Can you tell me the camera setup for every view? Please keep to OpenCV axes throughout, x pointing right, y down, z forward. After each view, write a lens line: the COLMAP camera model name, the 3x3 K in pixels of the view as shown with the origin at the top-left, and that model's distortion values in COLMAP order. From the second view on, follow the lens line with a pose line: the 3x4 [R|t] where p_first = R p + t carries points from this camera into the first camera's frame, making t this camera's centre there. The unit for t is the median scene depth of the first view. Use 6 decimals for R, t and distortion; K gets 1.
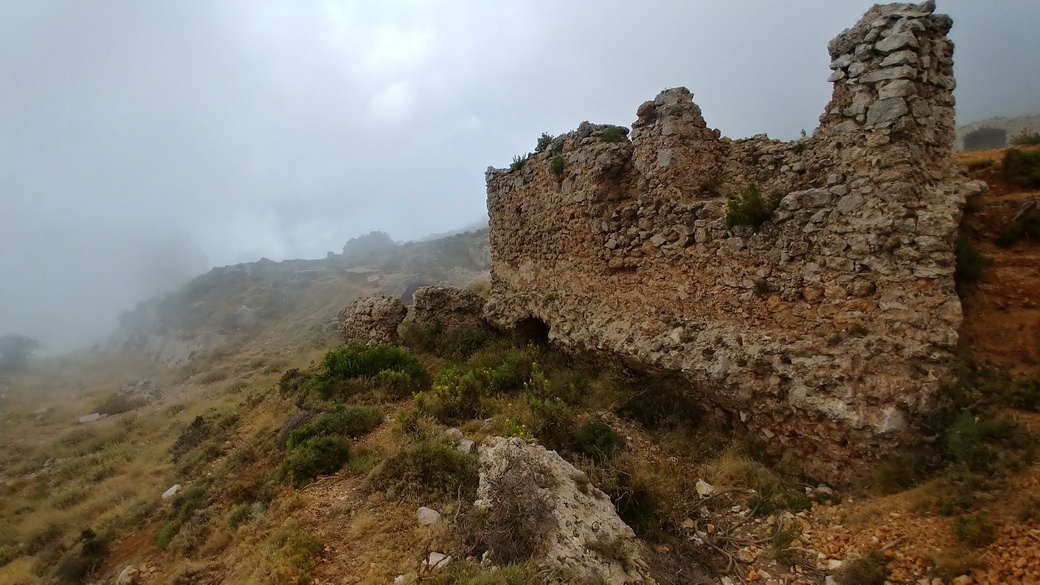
lens RADIAL K [[454.8, 0, 516.1], [0, 454.8, 287.9], [0, 0, 1]] dist [-0.030578, 0.005510]
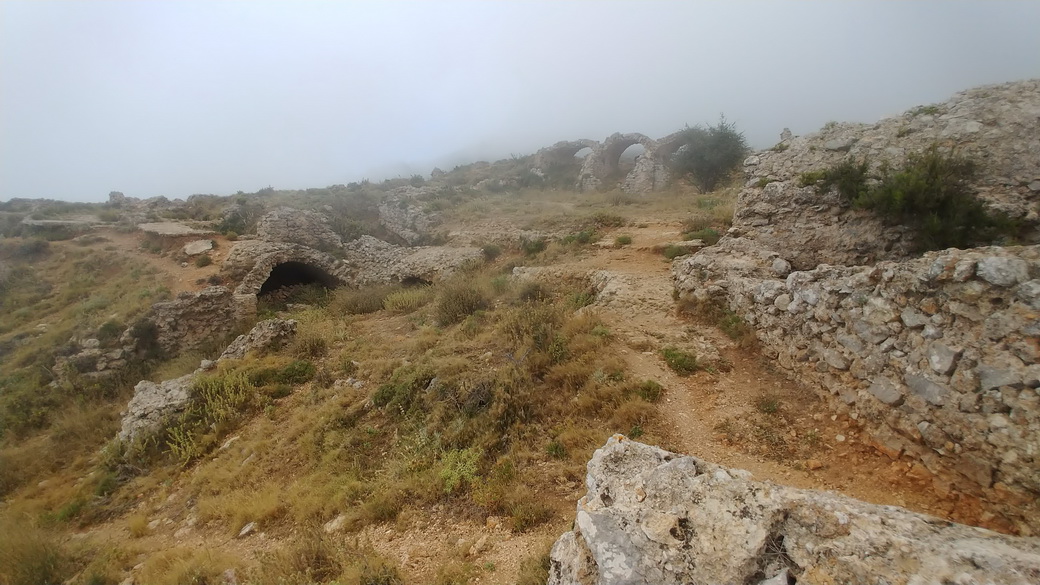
lens RADIAL K [[454.8, 0, 516.1], [0, 454.8, 287.9], [0, 0, 1]] dist [-0.030578, 0.005510]
pose [[0.950235, 0.040367, 0.308909, -0.592316], [-0.058235, 0.997108, 0.048837, -0.097065], [-0.306044, -0.064396, 0.949837, 1.881021]]
